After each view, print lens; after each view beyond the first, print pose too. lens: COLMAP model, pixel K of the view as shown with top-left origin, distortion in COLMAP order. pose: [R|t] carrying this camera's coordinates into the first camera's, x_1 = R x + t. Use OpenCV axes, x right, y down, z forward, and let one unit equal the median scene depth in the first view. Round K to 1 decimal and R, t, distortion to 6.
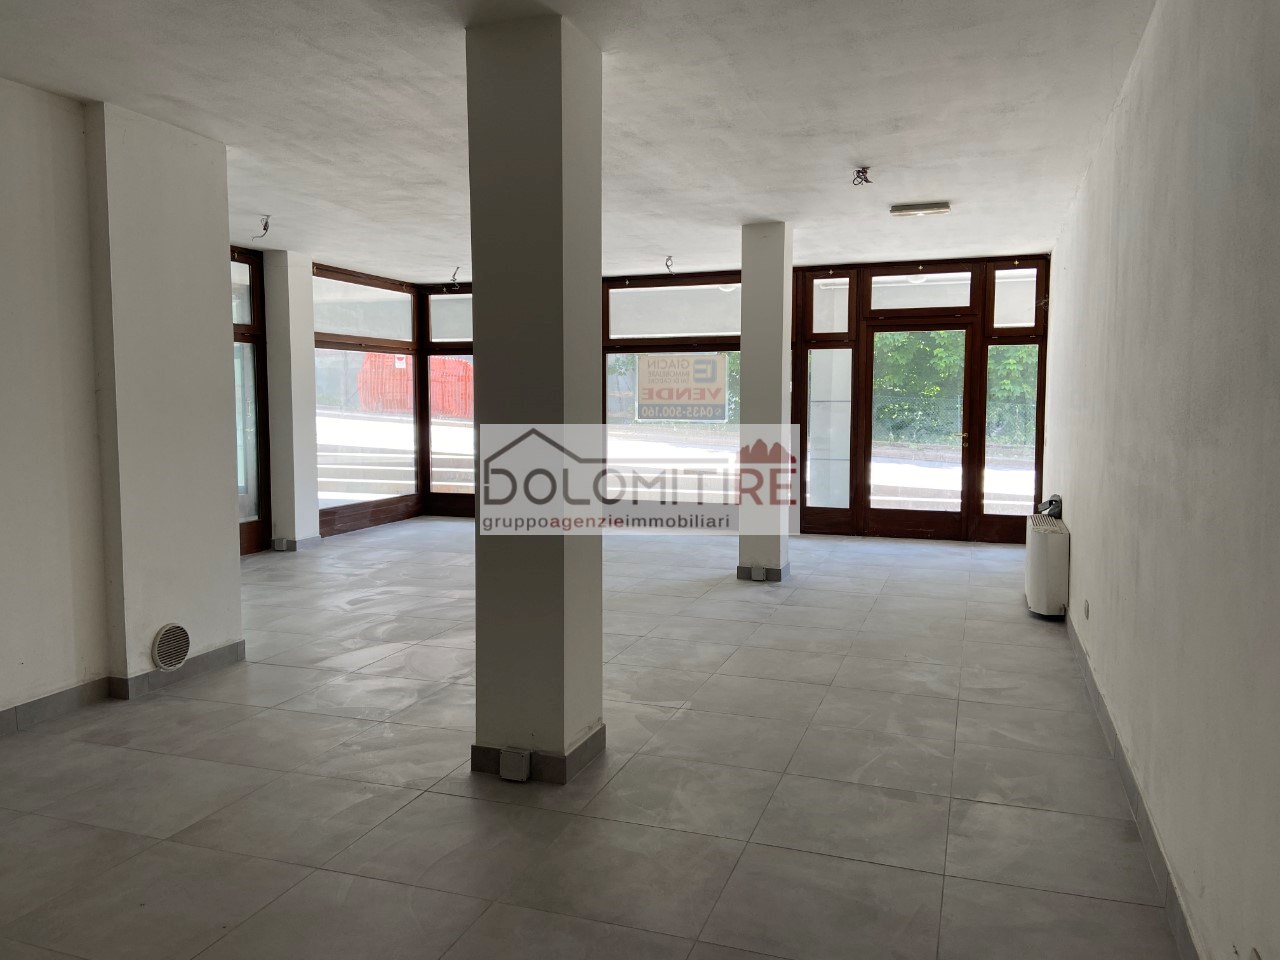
lens RADIAL K [[953.6, 0, 640.0], [0, 953.6, 480.0], [0, 0, 1]] dist [0.084599, -0.001768]
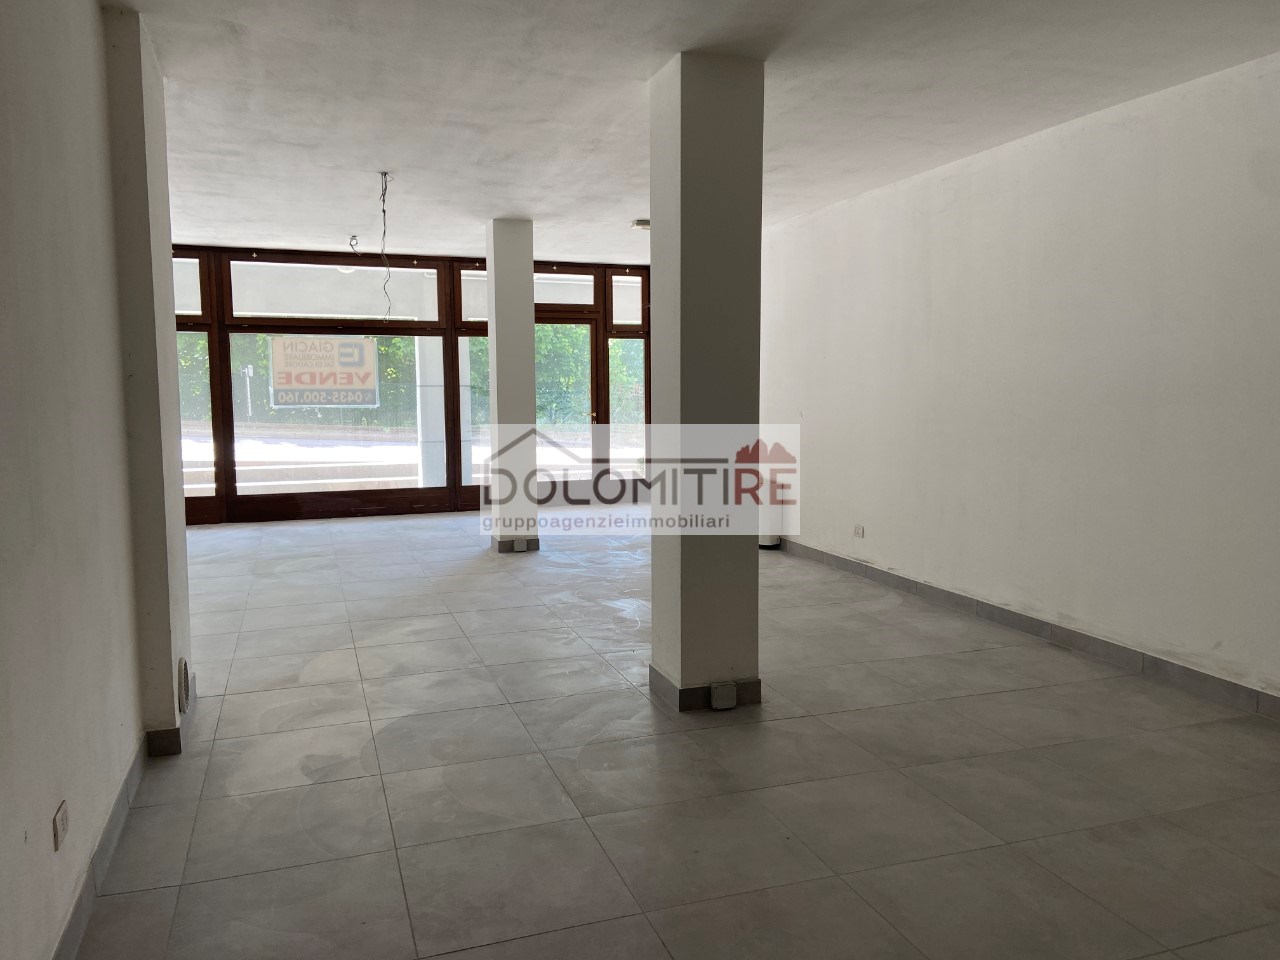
lens RADIAL K [[963.3, 0, 639.6], [0, 963.3, 459.8], [0, 0, 1]] dist [0.032489, -0.000144]
pose [[0.776468, -0.052420, 0.627972, -0.357069], [0.058516, 0.998226, 0.010974, -0.001559], [-0.627434, 0.028225, 0.778158, 0.061542]]
